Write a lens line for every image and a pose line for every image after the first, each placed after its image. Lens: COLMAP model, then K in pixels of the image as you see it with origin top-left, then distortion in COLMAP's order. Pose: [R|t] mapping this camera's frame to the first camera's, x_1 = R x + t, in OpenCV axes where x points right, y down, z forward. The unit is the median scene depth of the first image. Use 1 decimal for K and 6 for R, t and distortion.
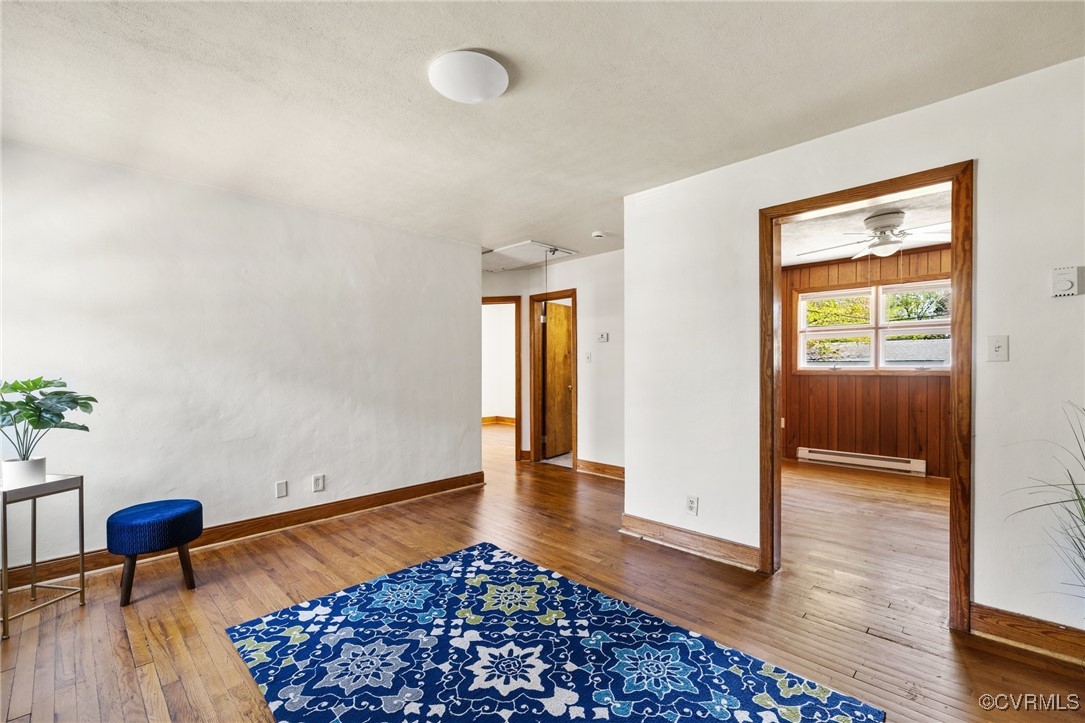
lens RADIAL K [[472.8, 0, 532.6], [0, 472.8, 365.2], [0, 0, 1]] dist [-0.001648, -0.000153]
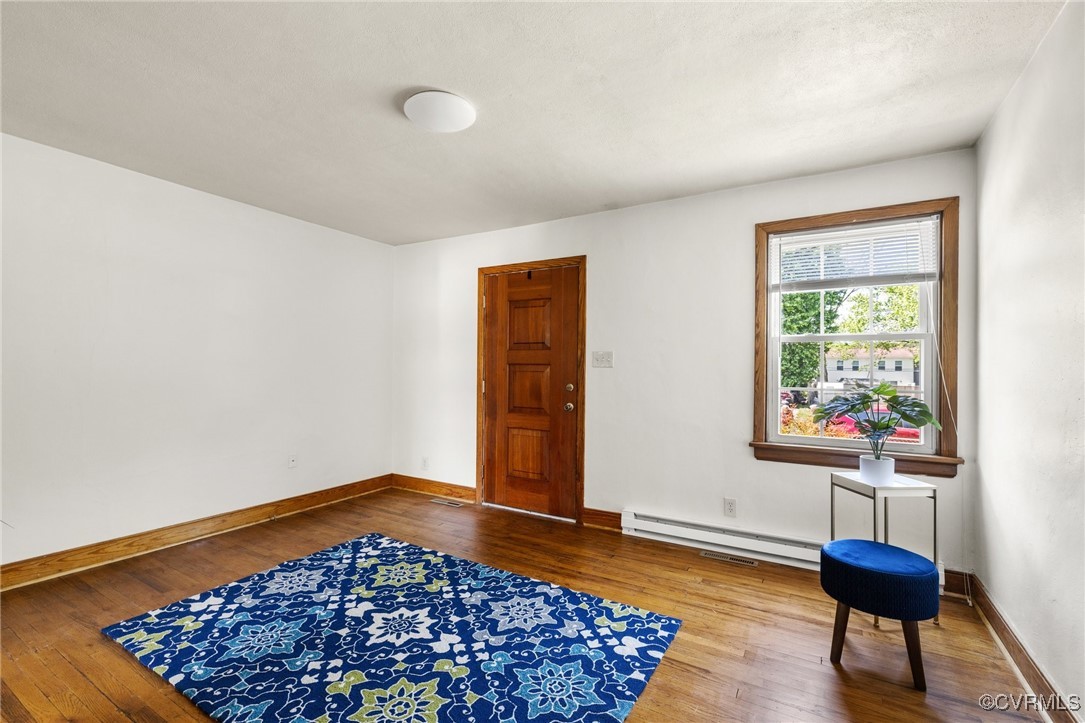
lens RADIAL K [[472.8, 0, 532.6], [0, 472.8, 365.2], [0, 0, 1]] dist [-0.001648, -0.000153]
pose [[-0.970328, -0.006931, -0.241694, -0.070076], [-0.005089, 0.999953, -0.008242, 0.003629], [0.241739, -0.006767, -0.970318, 1.901649]]
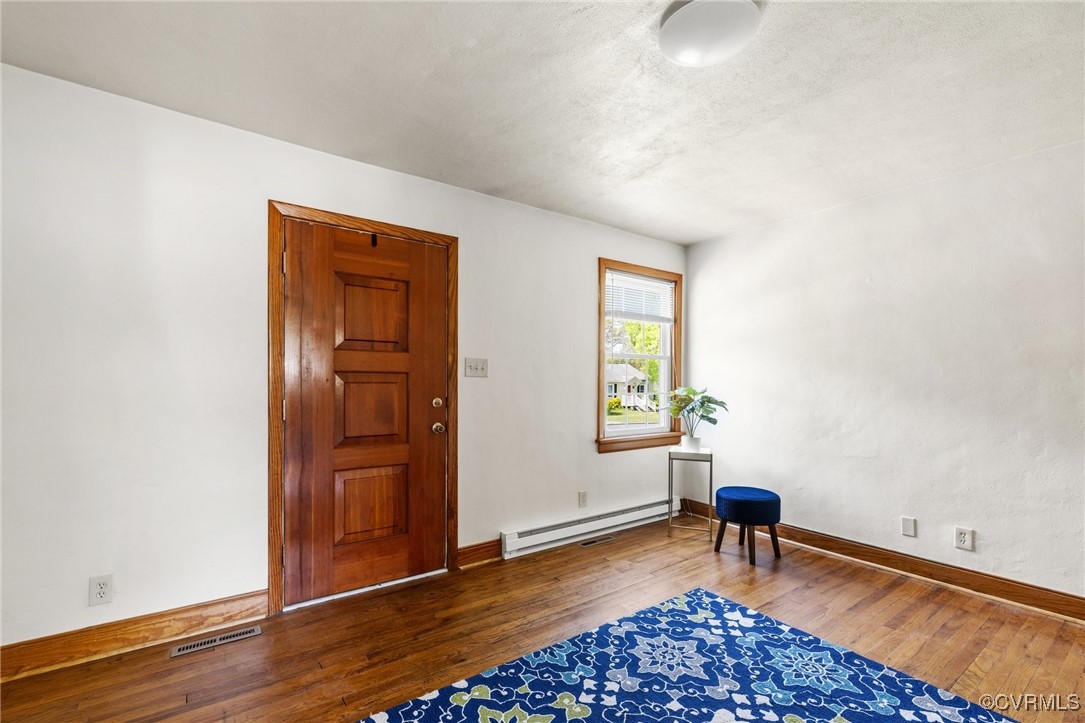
lens RADIAL K [[475.2, 0, 530.2], [0, 475.2, 385.9], [0, 0, 1]] dist [-0.001227, 0.000001]
pose [[-0.168639, 0.013843, -0.985581, 0.659374], [-0.004509, 0.999880, 0.014815, 0.001659], [0.985667, 0.006943, -0.168557, 0.750310]]
